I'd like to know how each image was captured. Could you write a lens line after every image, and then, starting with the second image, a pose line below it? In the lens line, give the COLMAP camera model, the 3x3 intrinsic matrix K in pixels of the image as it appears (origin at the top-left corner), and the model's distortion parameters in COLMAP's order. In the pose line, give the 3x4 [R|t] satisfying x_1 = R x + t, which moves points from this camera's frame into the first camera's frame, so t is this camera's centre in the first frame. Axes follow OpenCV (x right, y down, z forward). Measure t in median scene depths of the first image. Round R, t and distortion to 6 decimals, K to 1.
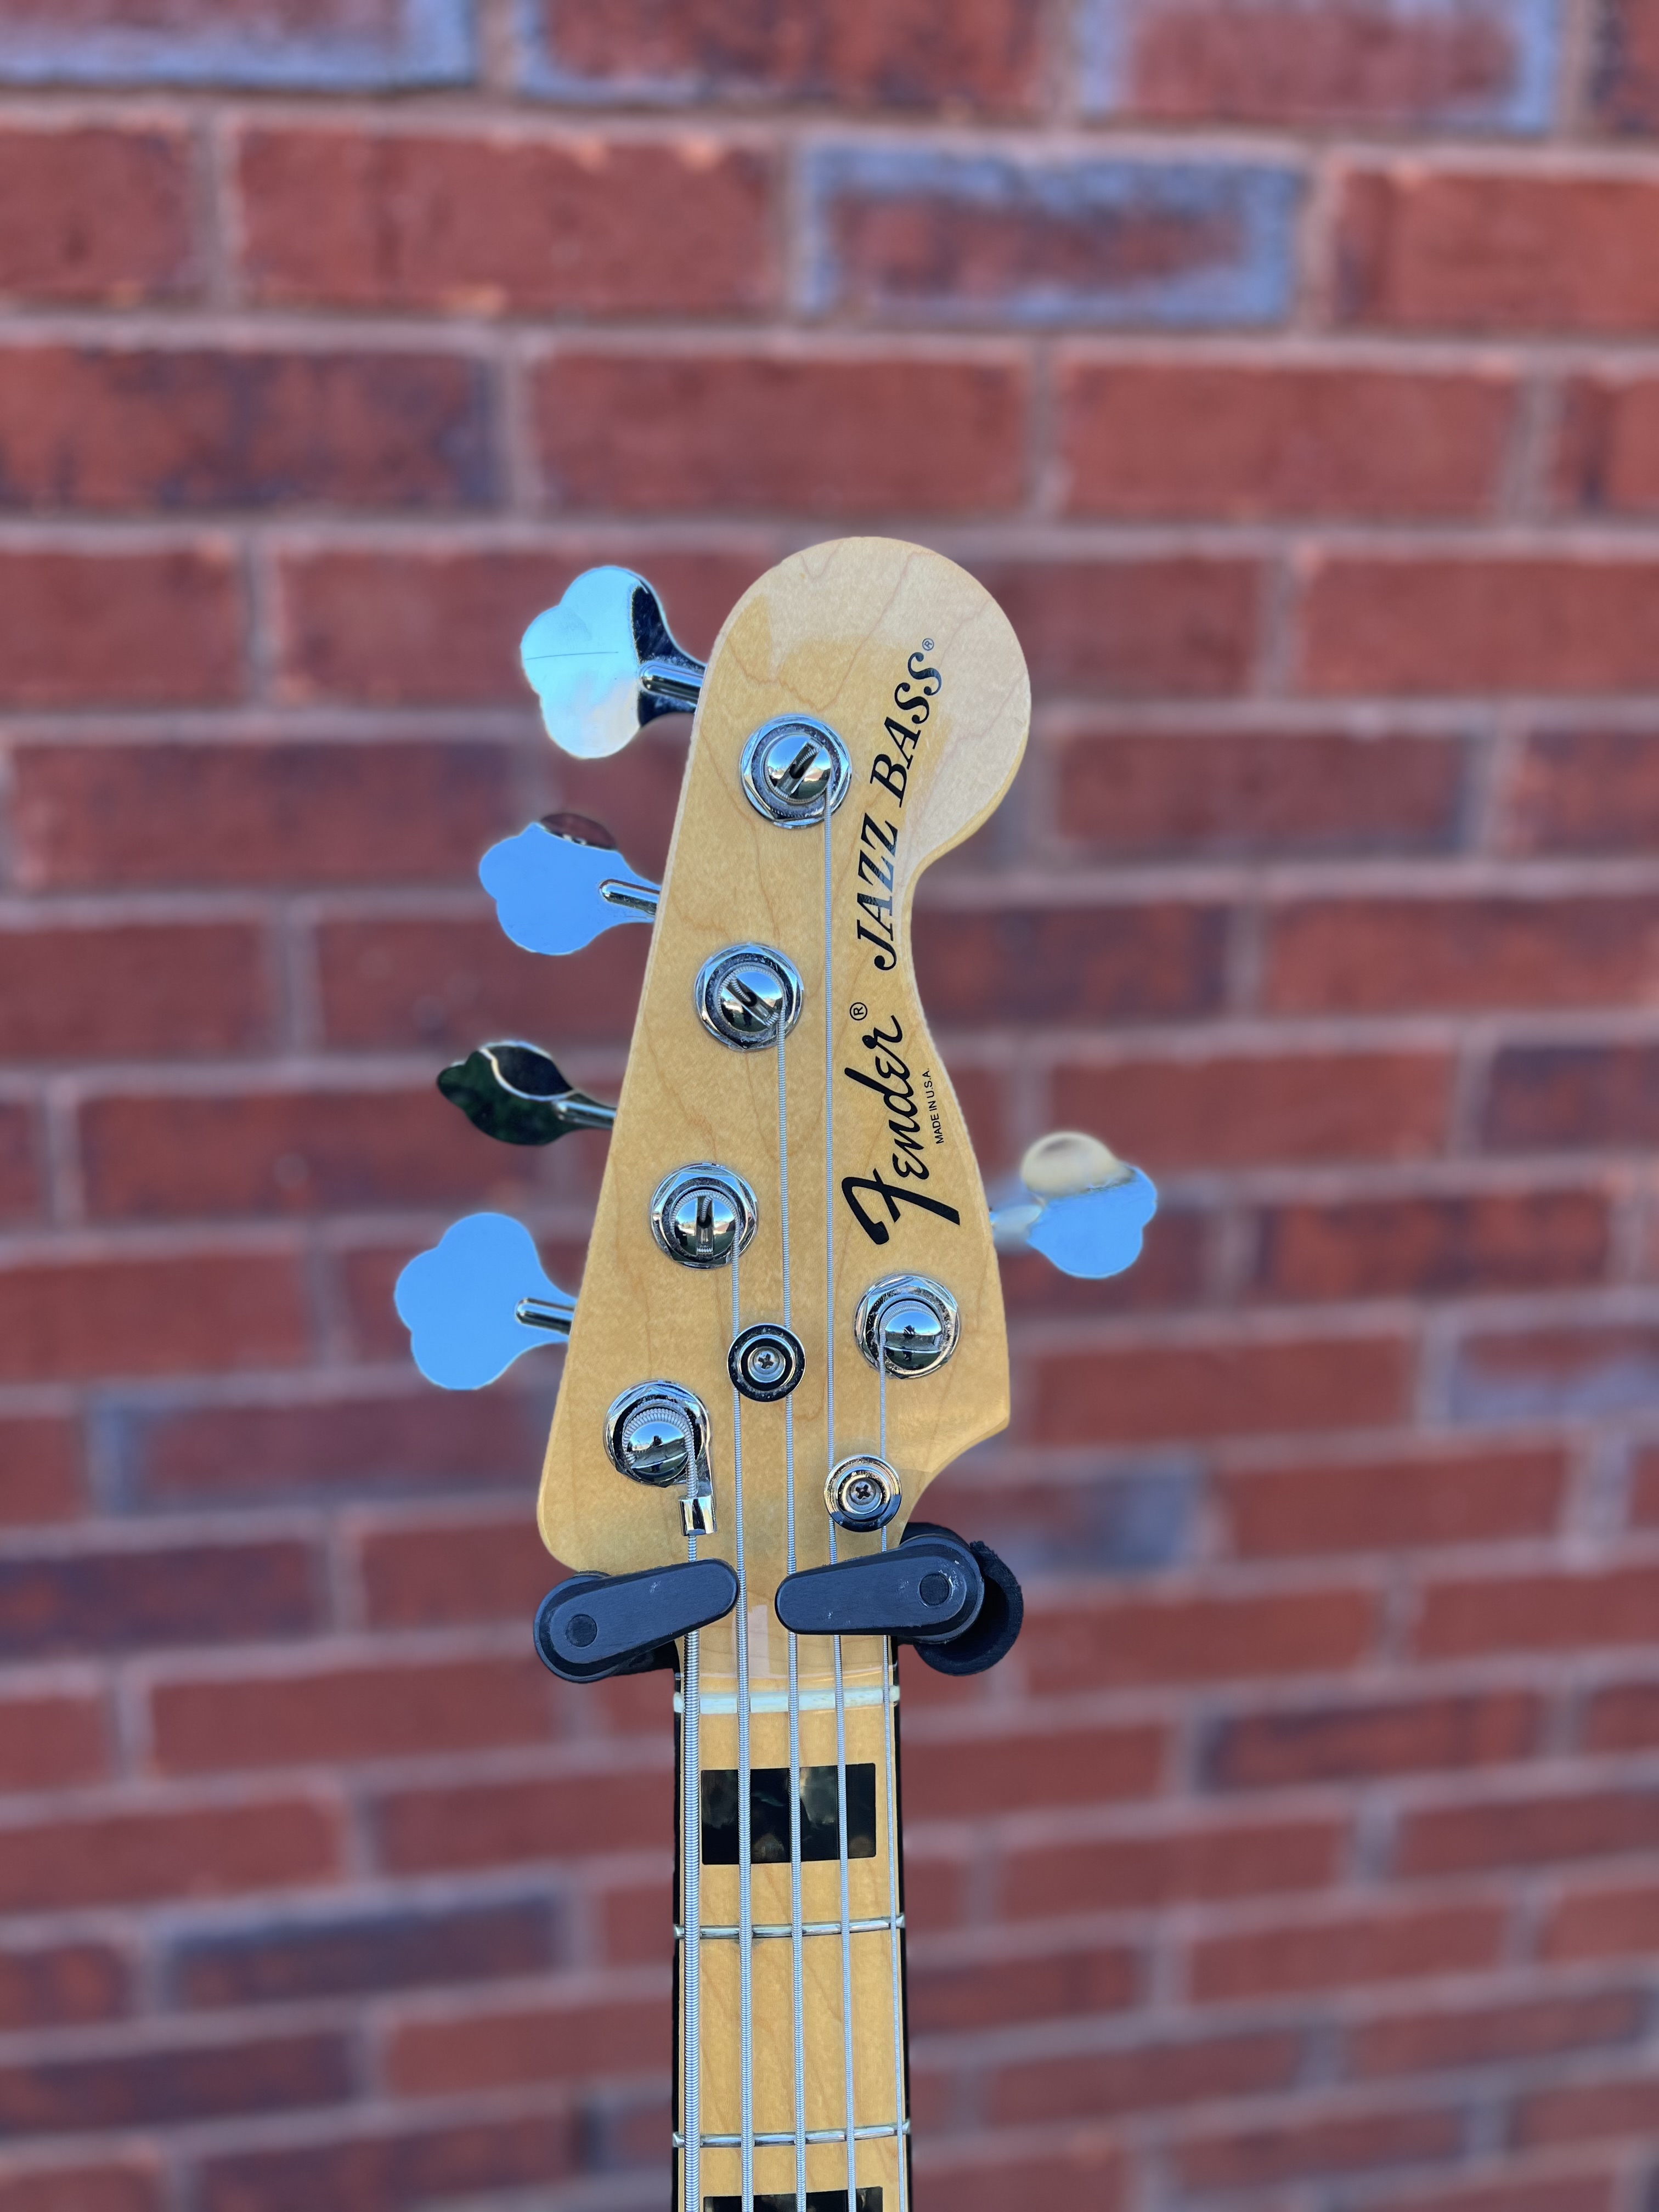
lens RADIAL K [[1633.9, 0, 813.8], [0, 1633.9, 1098.7], [0, 0, 1]] dist [0.046711, -0.058198]
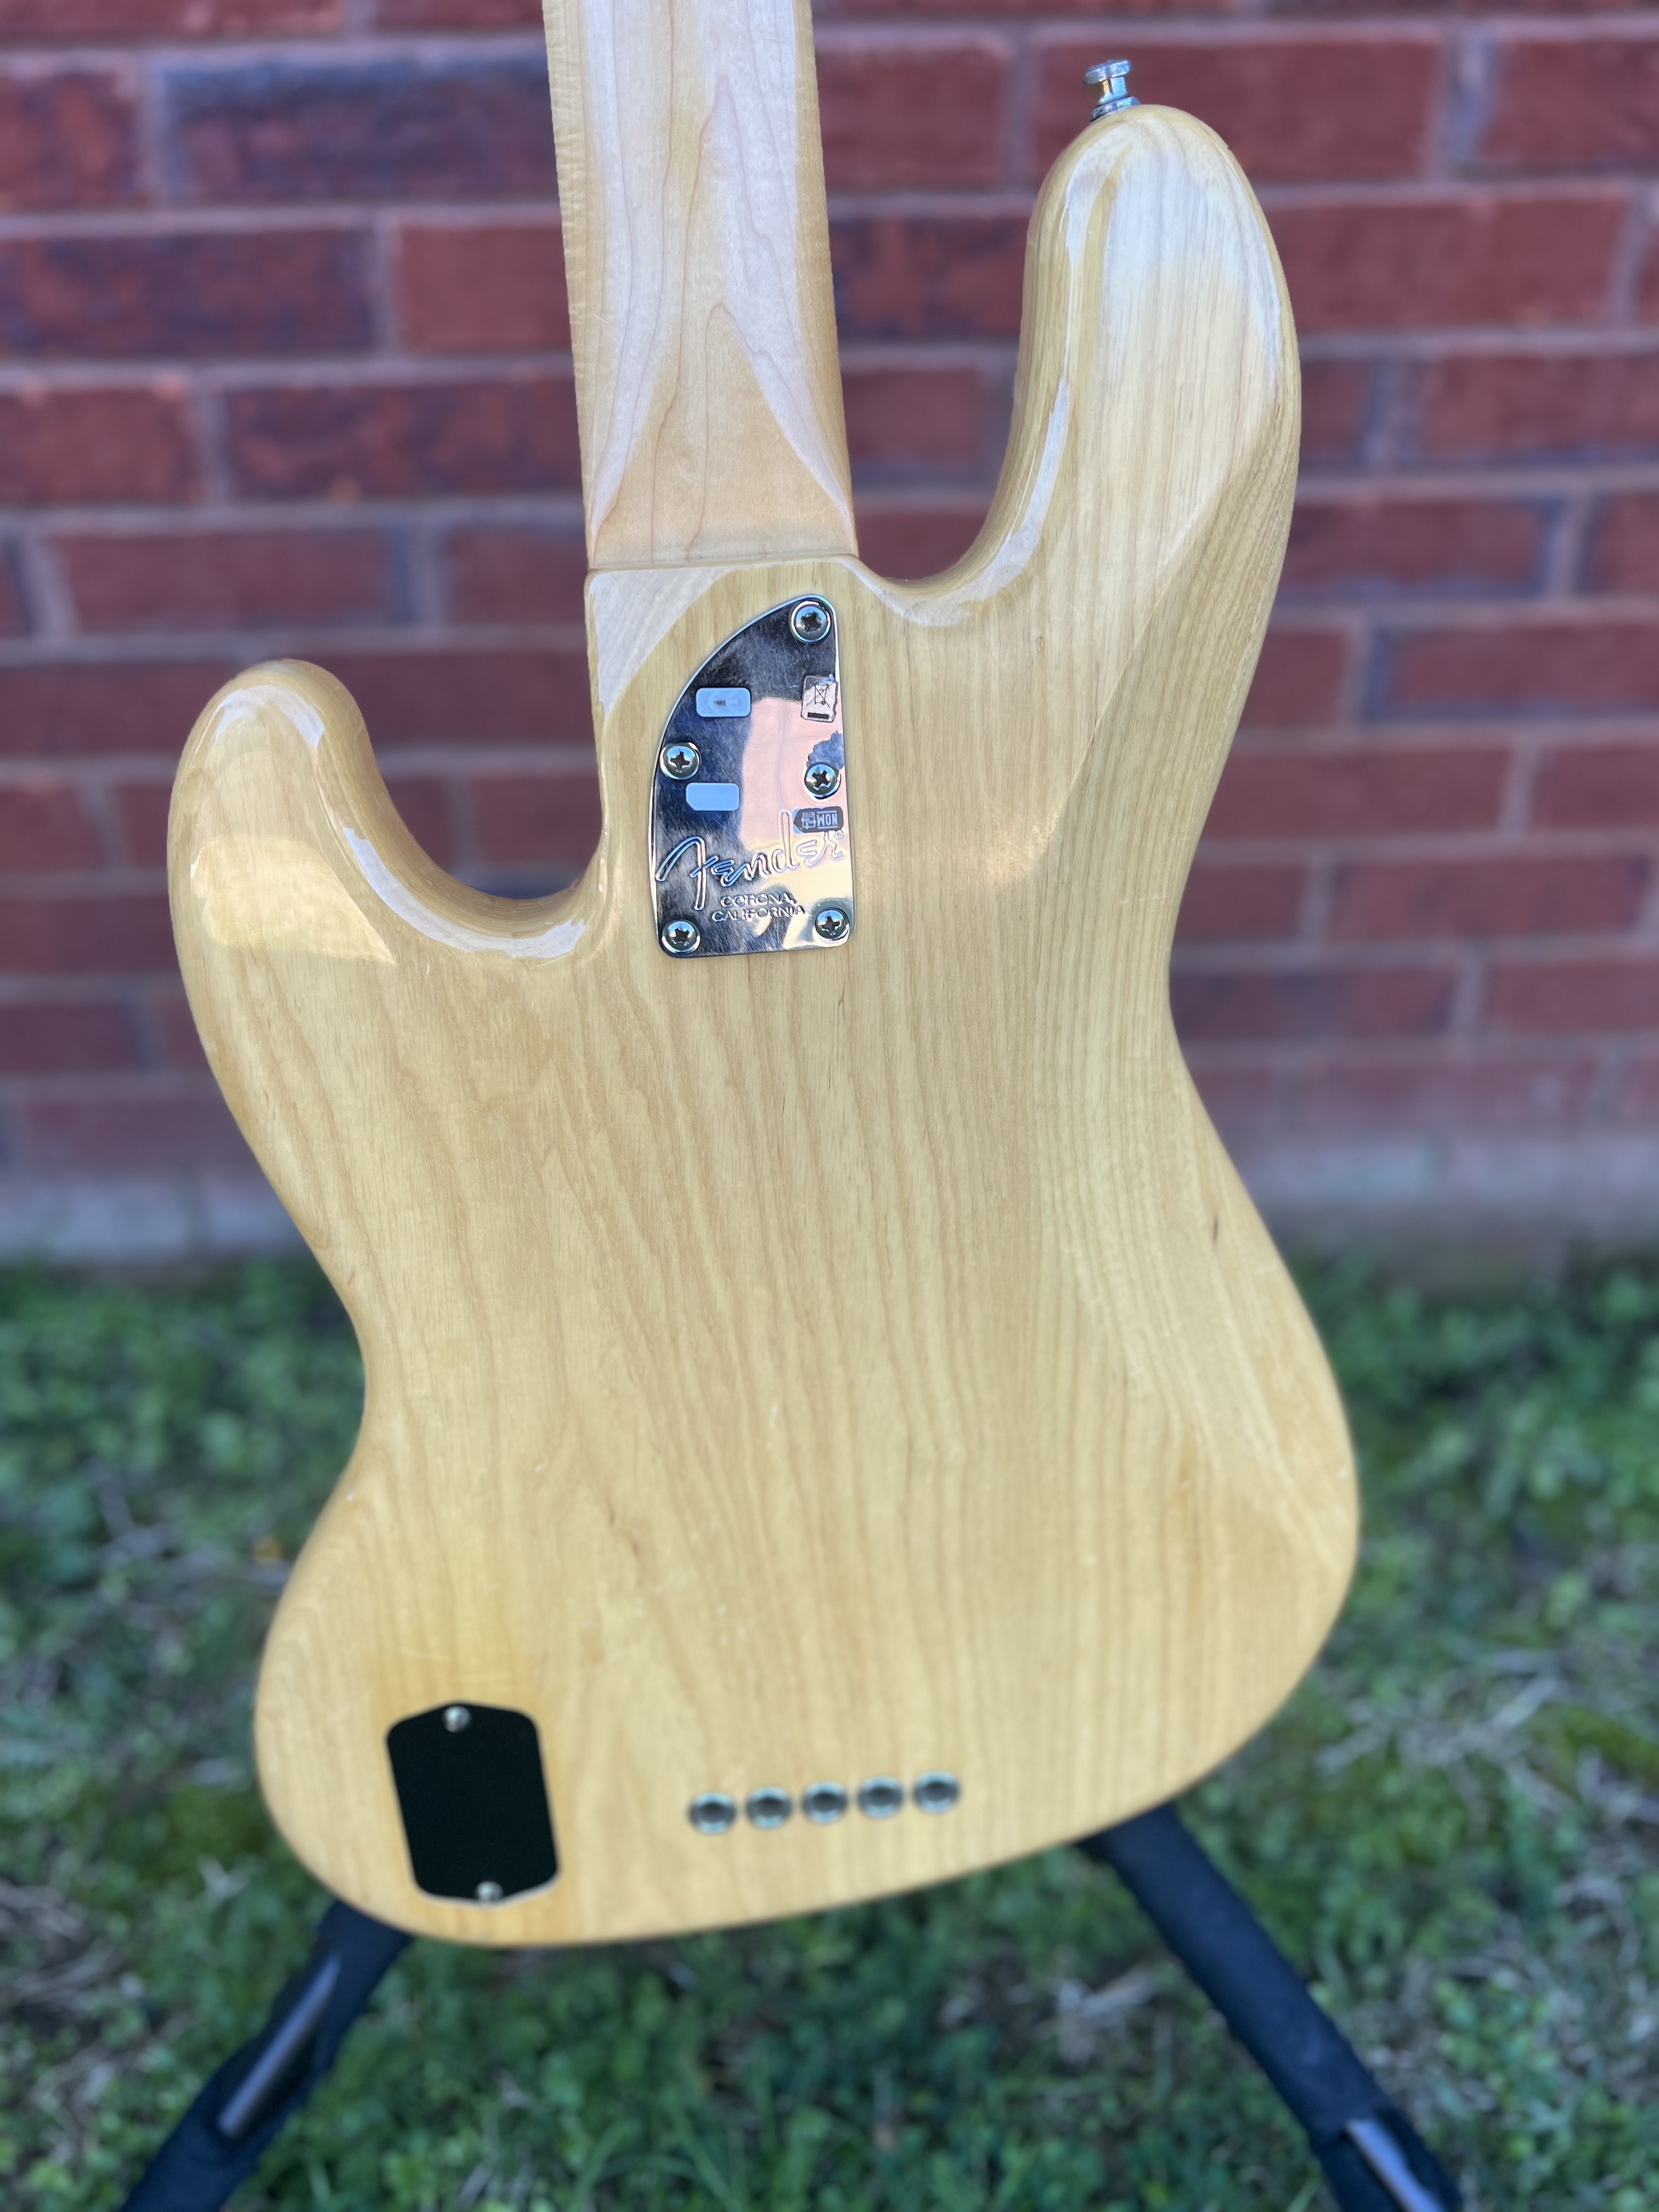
lens RADIAL K [[1633.9, 0, 828.3], [0, 1633.9, 1106.9], [0, 0, 1]] dist [0.046711, -0.058198]
pose [[0.992891, 0.045489, -0.109994, 0.145509], [-0.015655, 0.965971, 0.258176, 0.916858], [0.117995, -0.254618, 0.959816, -0.045454]]
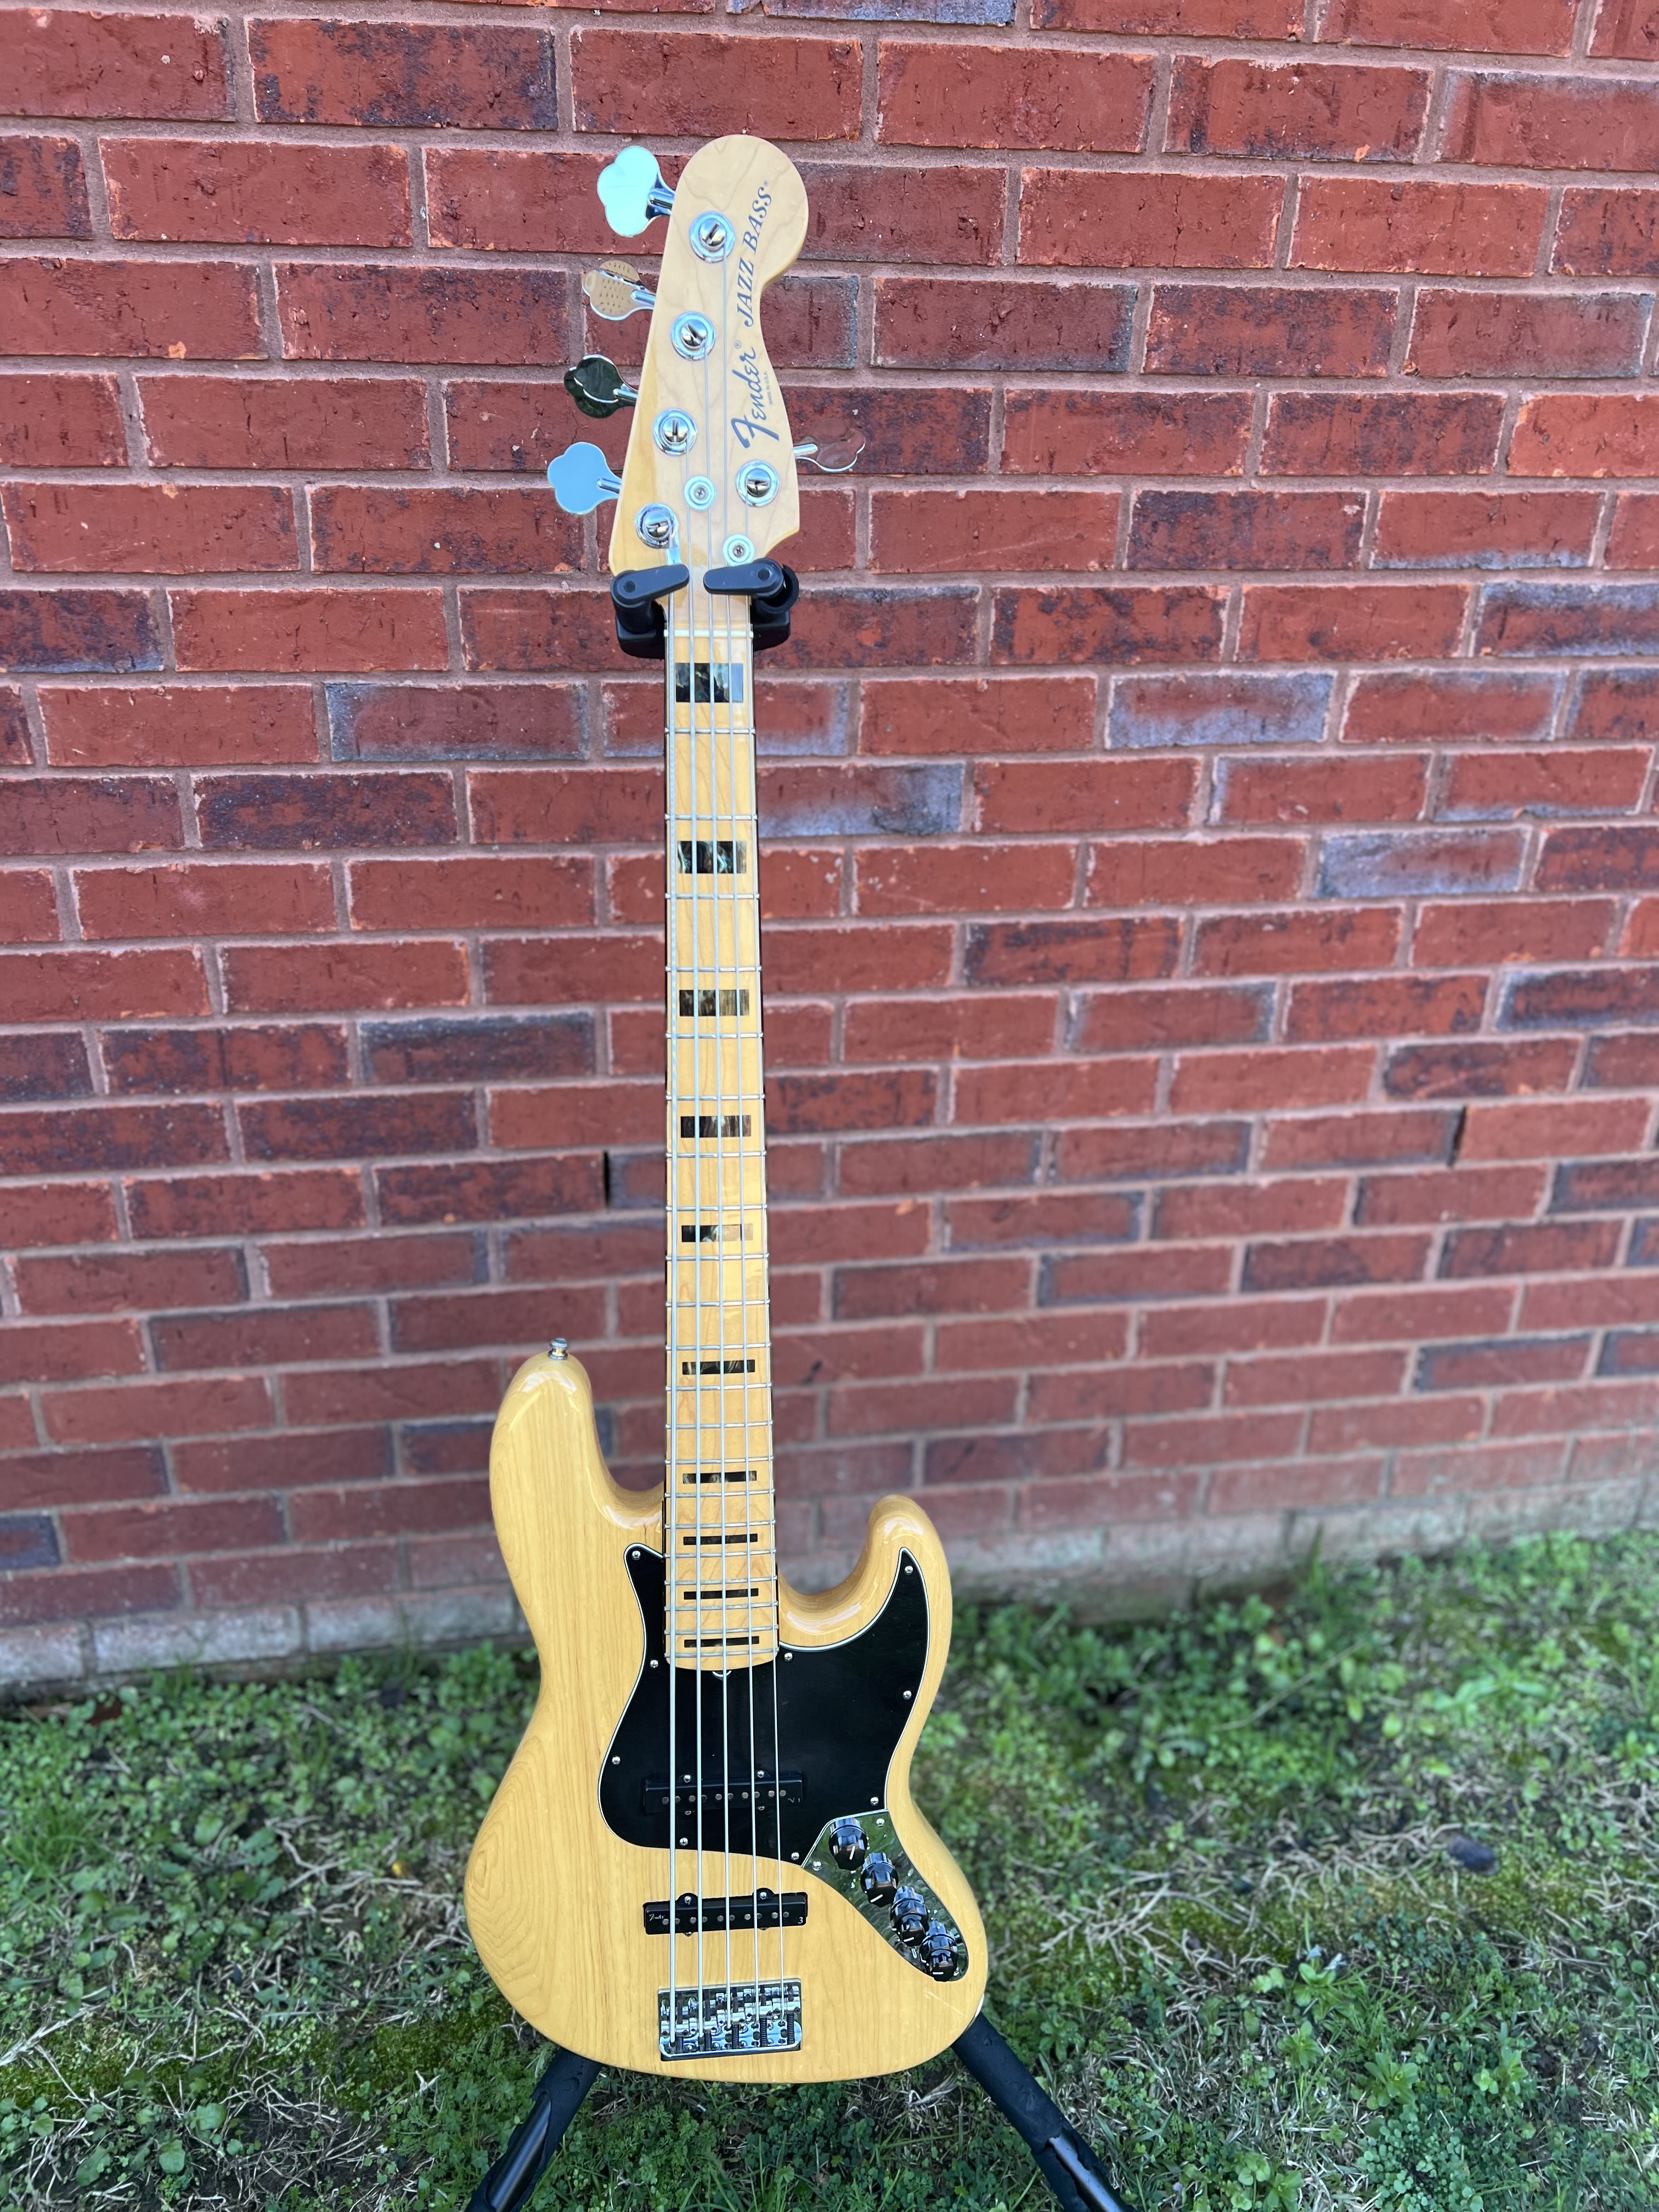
lens RADIAL K [[1633.9, 0, 813.2], [0, 1633.9, 1114.7], [0, 0, 1]] dist [0.046711, -0.058198]
pose [[0.999692, 0.011081, 0.022228, 0.047875], [-0.014743, 0.984975, 0.172066, 0.320656], [-0.019987, -0.172341, 0.984835, -0.799205]]
